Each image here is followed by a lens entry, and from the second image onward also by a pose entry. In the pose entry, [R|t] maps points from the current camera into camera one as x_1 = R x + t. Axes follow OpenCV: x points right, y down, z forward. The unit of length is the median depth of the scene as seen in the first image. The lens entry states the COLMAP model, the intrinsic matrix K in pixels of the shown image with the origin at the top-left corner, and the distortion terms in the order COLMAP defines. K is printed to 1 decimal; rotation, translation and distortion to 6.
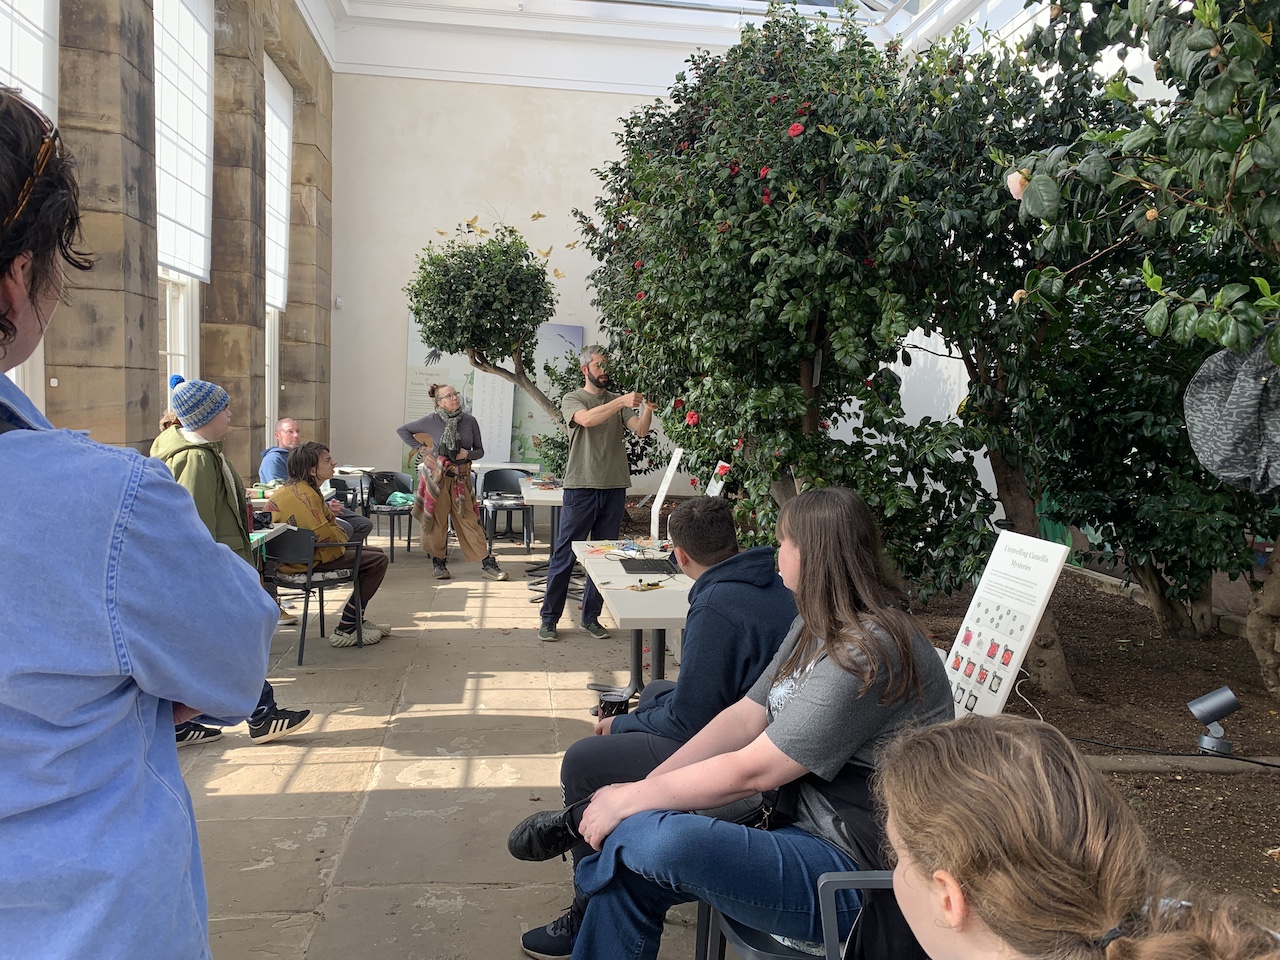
lens RADIAL K [[971.7, 0, 636.9], [0, 971.7, 532.1], [0, 0, 1]] dist [0.005437, -0.000217]
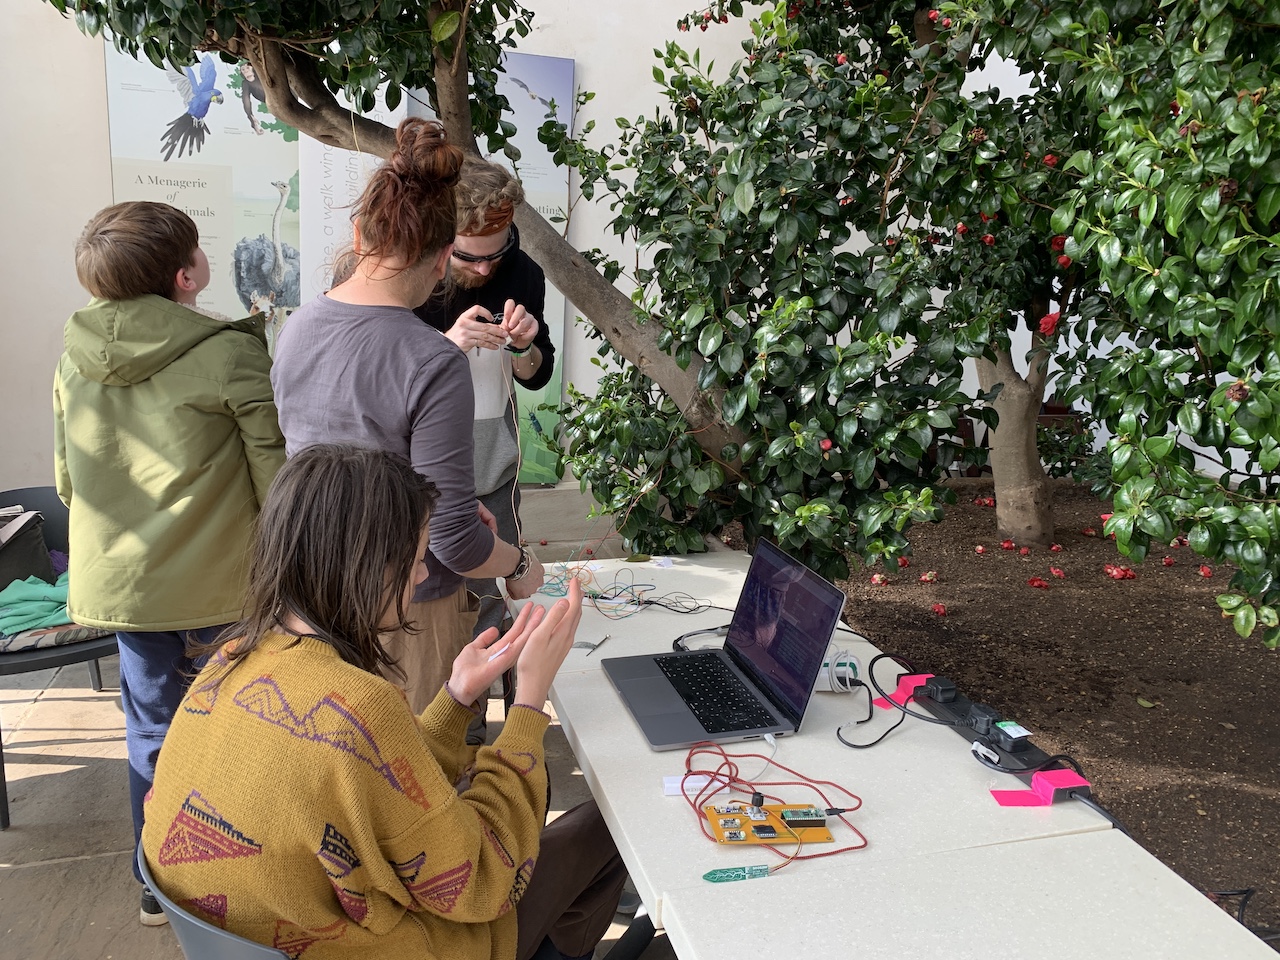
lens RADIAL K [[971.7, 0, 636.9], [0, 971.7, 532.1], [0, 0, 1]] dist [0.005437, -0.000217]
pose [[0.989522, -0.048342, 0.136051, -0.112675], [0.028119, 0.988764, 0.146817, -0.093922], [-0.141619, -0.141453, 0.979763, 0.699050]]
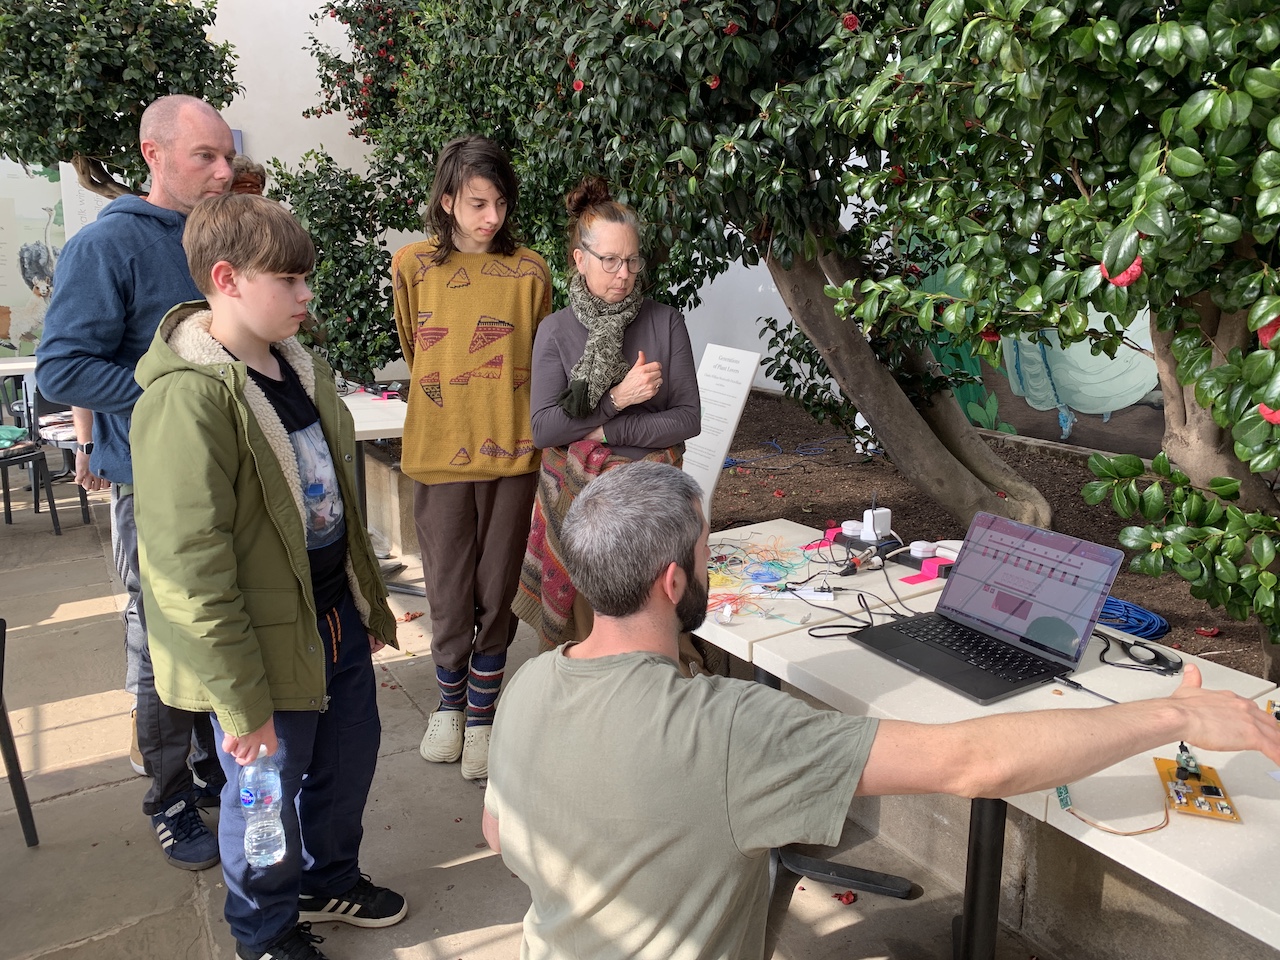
lens RADIAL K [[969.1, 0, 640.0], [0, 969.1, 480.0], [0, 0, 1]] dist [0.000222, -0.003877]
pose [[0.910519, -0.129938, 0.392520, -0.117537], [0.087405, 0.988371, 0.124435, -0.043876], [-0.404124, -0.078992, 0.911287, 0.333600]]
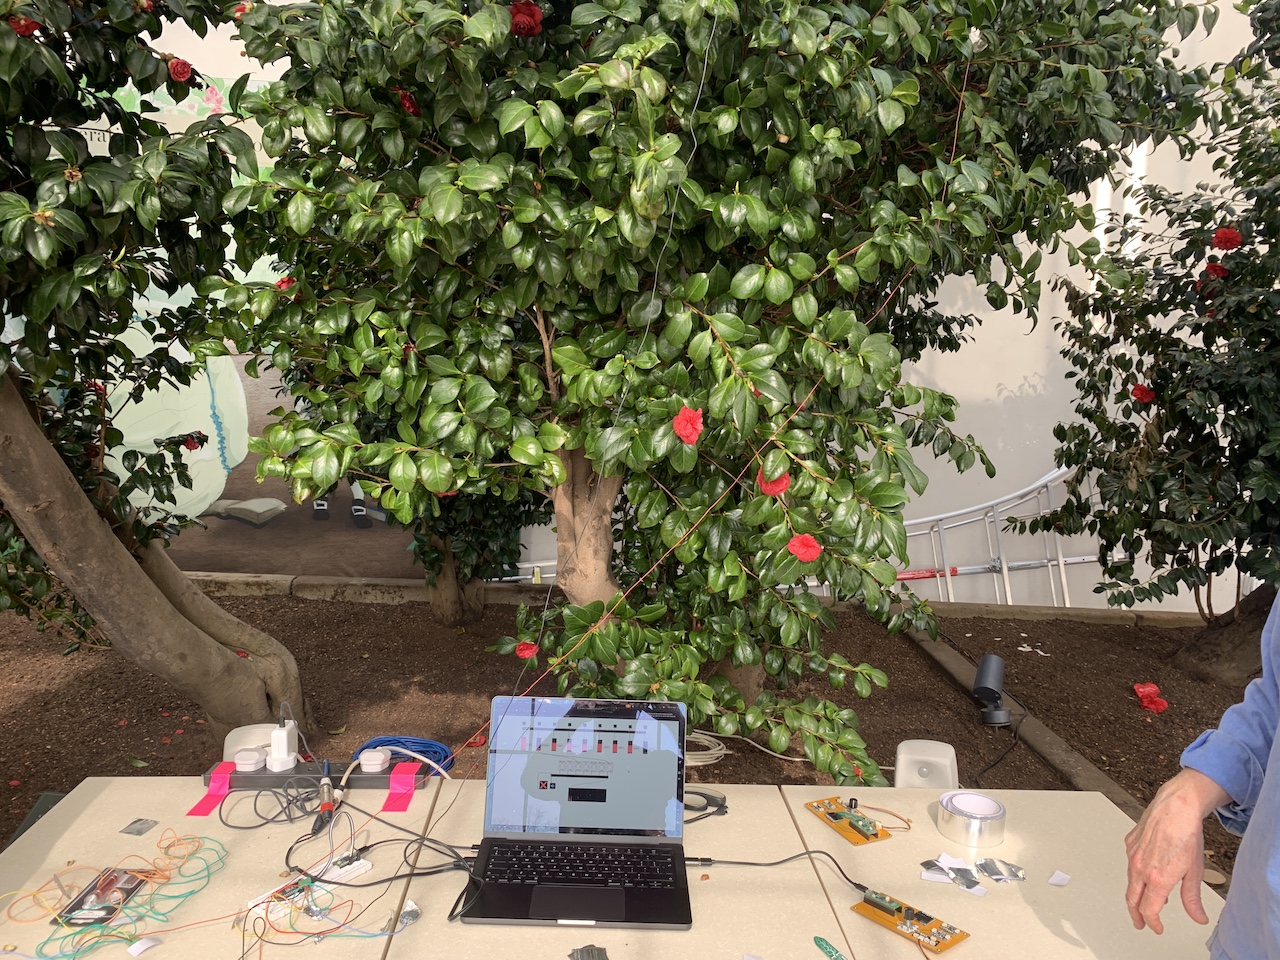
lens RADIAL K [[992.6, 0, 640.0], [0, 992.6, 480.0], [0, 0, 1]] dist [0.006432, -0.000861]
pose [[0.095774, -0.146017, 0.984635, -0.138136], [0.094873, 0.986018, 0.136994, -0.065154], [-0.990872, 0.080295, 0.108288, 0.440339]]
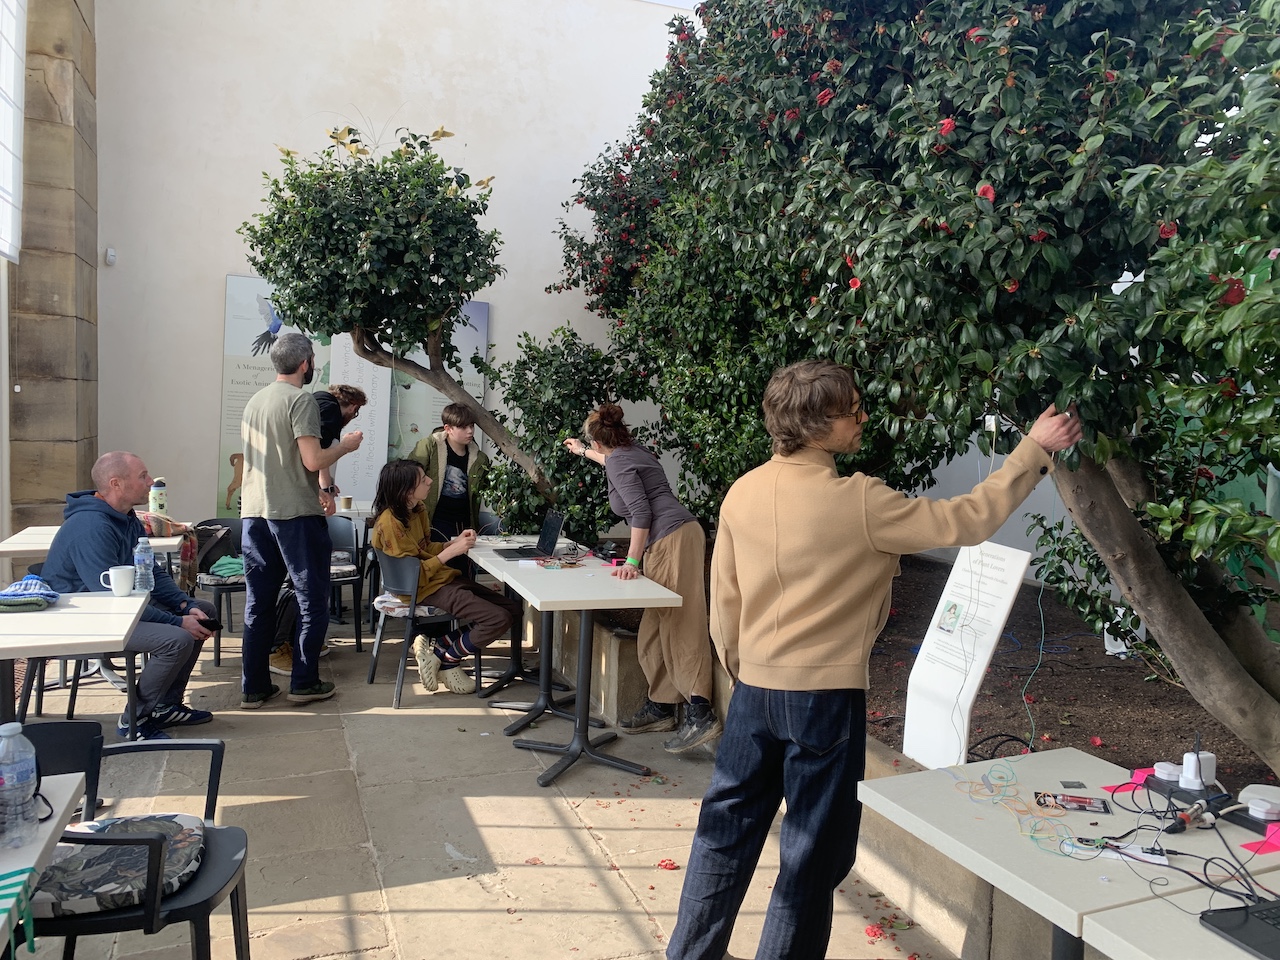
lens RADIAL K [[959.5, 0, 645.9], [0, 959.5, 504.8], [0, 0, 1]] dist [0.036511, -0.038325]
pose [[0.971810, -0.027814, 0.234119, -0.136100], [0.033201, 0.999266, -0.019099, -0.055724], [-0.233416, 0.026333, 0.972020, 0.348721]]
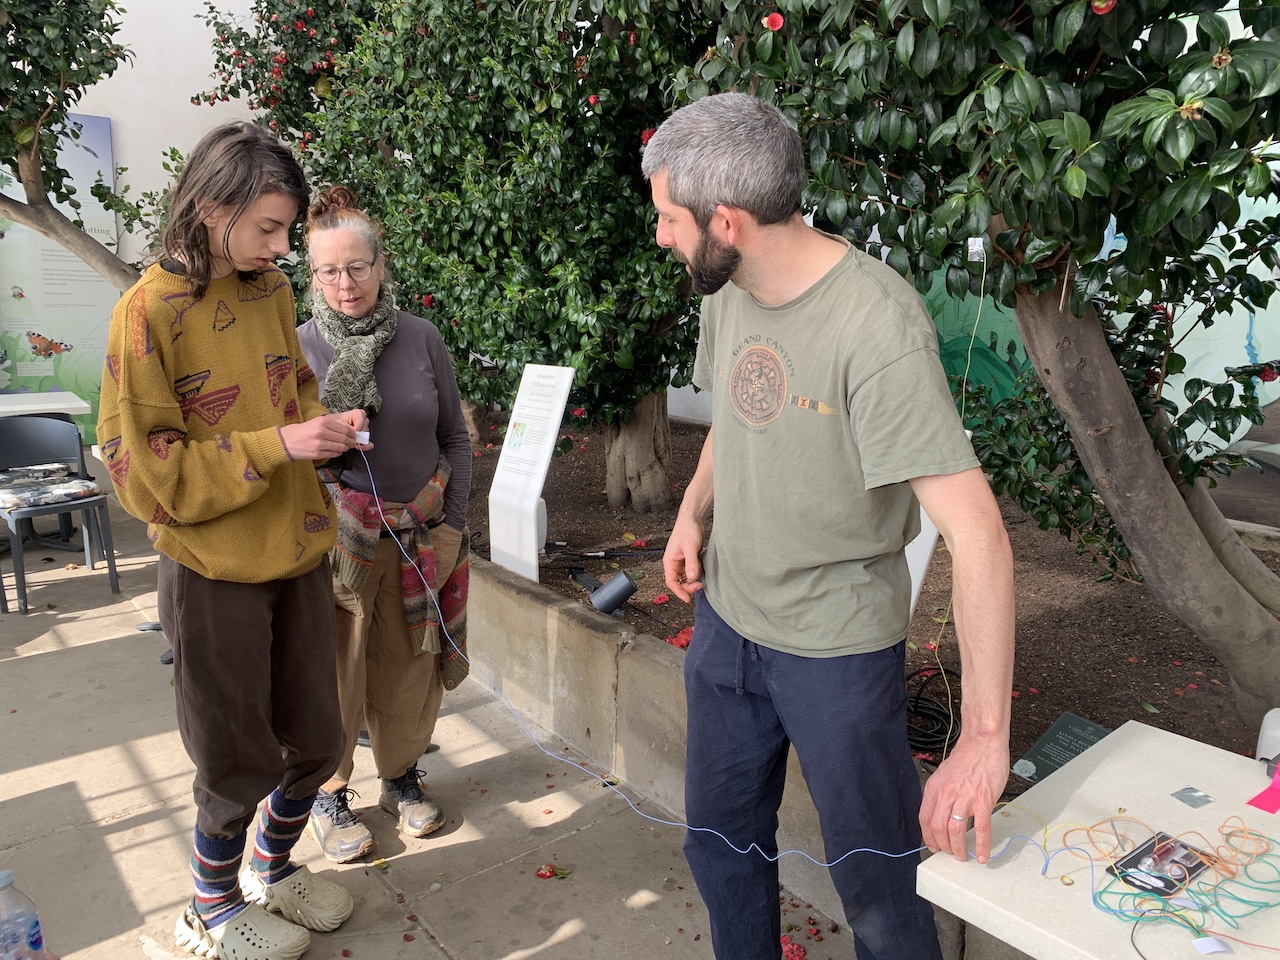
lens RADIAL K [[988.1, 0, 640.0], [0, 988.1, 480.0], [0, 0, 1]] dist [0.002759, -0.007274]
pose [[0.851665, -0.135392, 0.506297, -0.130554], [0.089172, 0.989403, 0.114582, -0.064813], [-0.516445, -0.052438, 0.854713, 0.463980]]
